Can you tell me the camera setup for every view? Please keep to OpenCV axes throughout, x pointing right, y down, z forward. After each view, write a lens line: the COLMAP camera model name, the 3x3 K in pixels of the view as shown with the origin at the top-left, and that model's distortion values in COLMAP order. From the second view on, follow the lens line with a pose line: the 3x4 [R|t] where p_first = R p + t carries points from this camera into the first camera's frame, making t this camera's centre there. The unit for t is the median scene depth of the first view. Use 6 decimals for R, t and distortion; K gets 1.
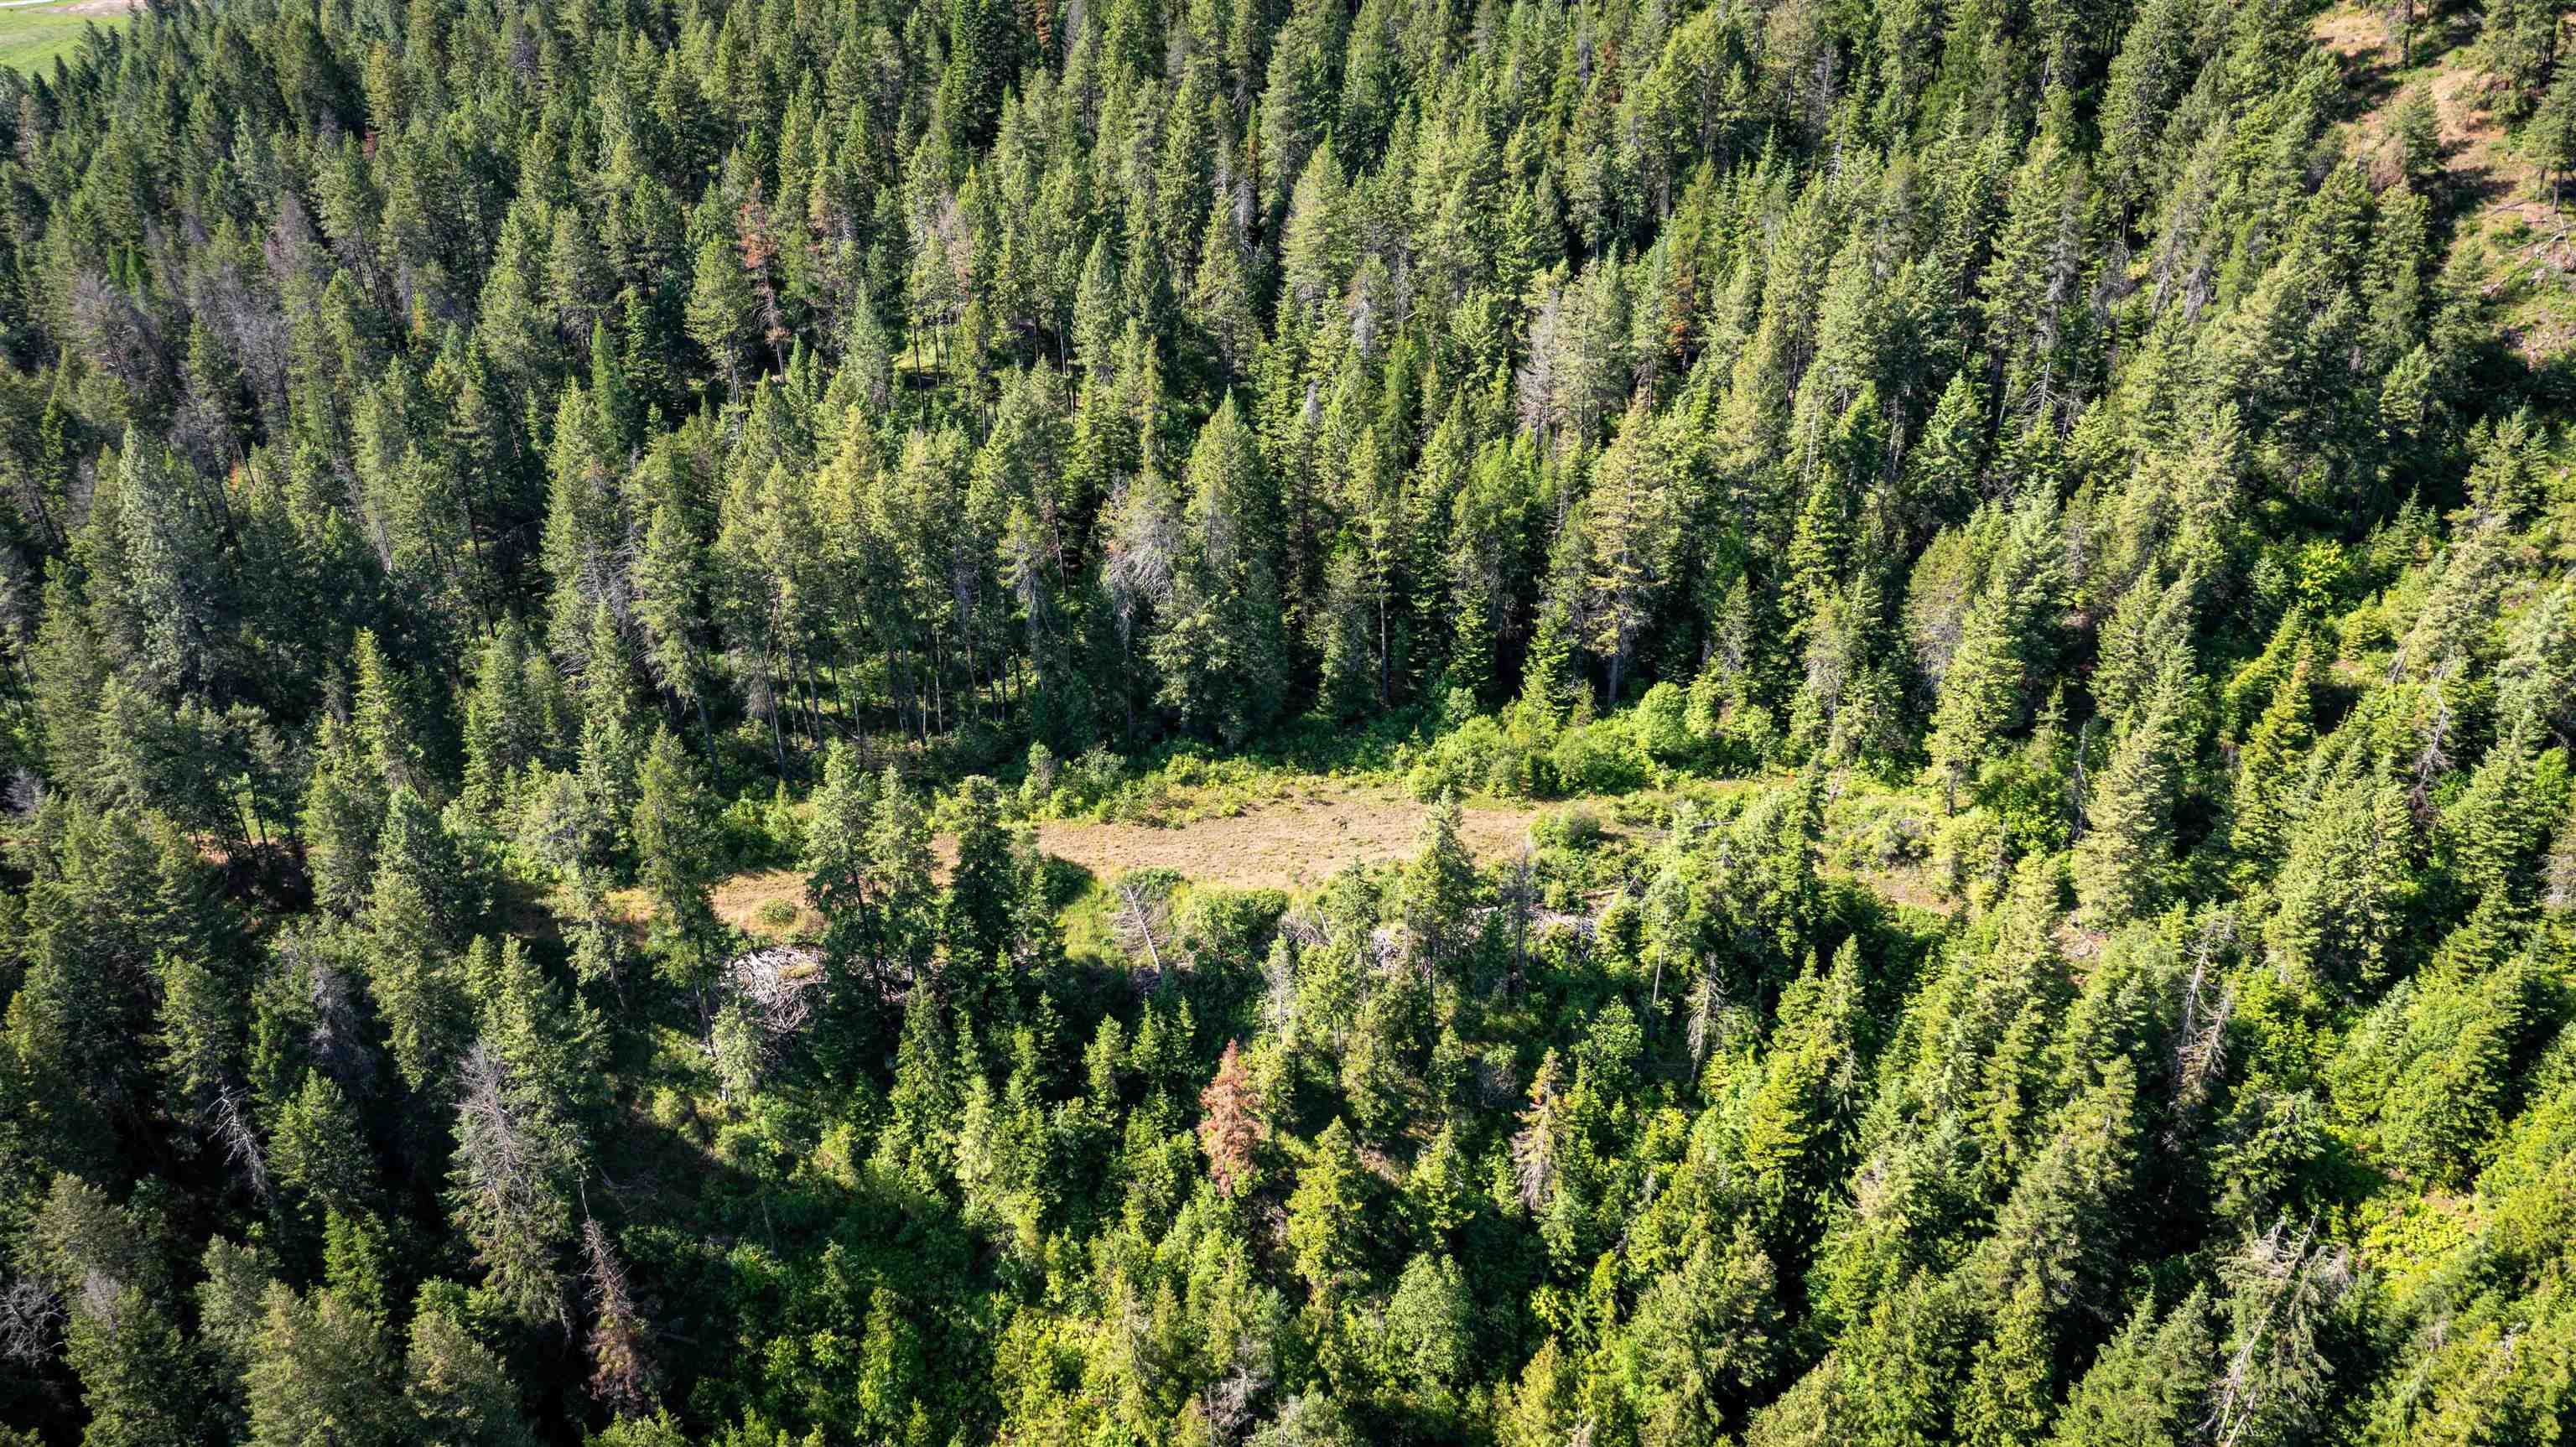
lens RADIAL K [[2031.6, 0, 1287.4], [0, 2031.6, 733.2], [0, 0, 1]] dist [-0.015263, -0.006281]
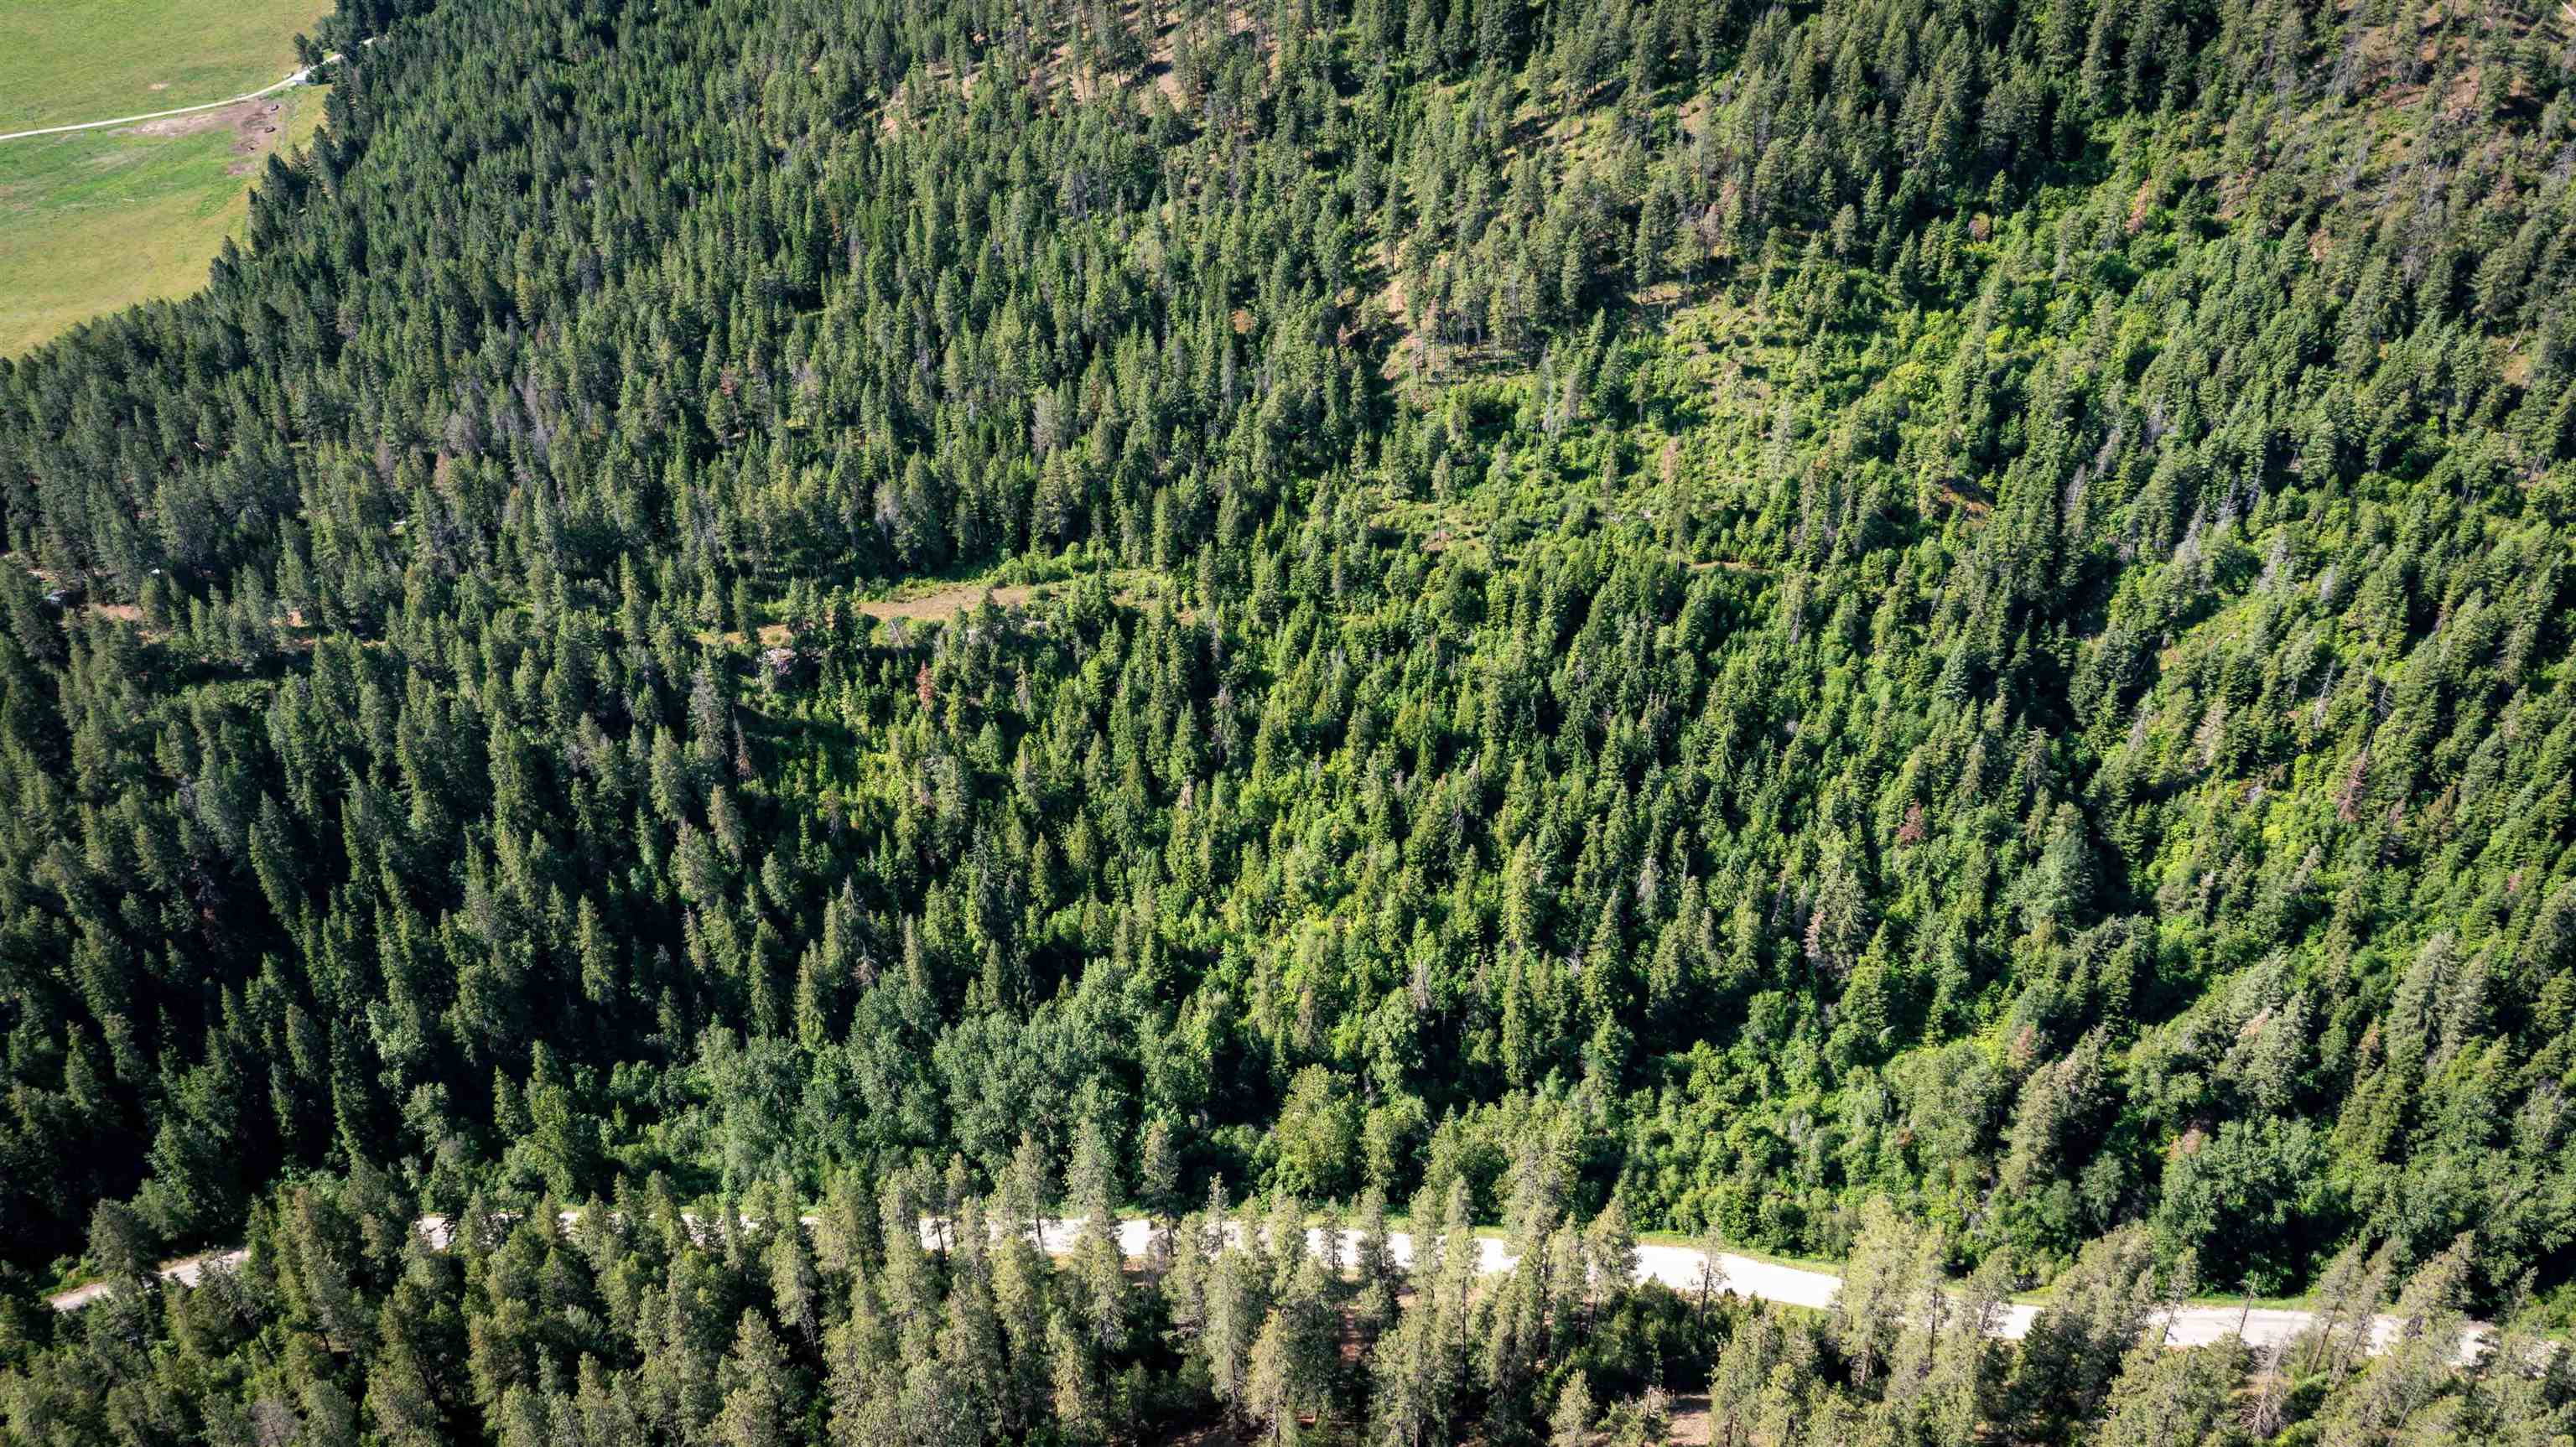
lens RADIAL K [[2031.6, 0, 1283.4], [0, 2031.6, 709.0], [0, 0, 1]] dist [-0.015263, -0.006281]
pose [[0.995059, -0.068600, 0.071776, 0.275214], [0.064213, 0.996025, 0.061740, 0.055641], [-0.075726, -0.056826, 0.995508, -2.048793]]
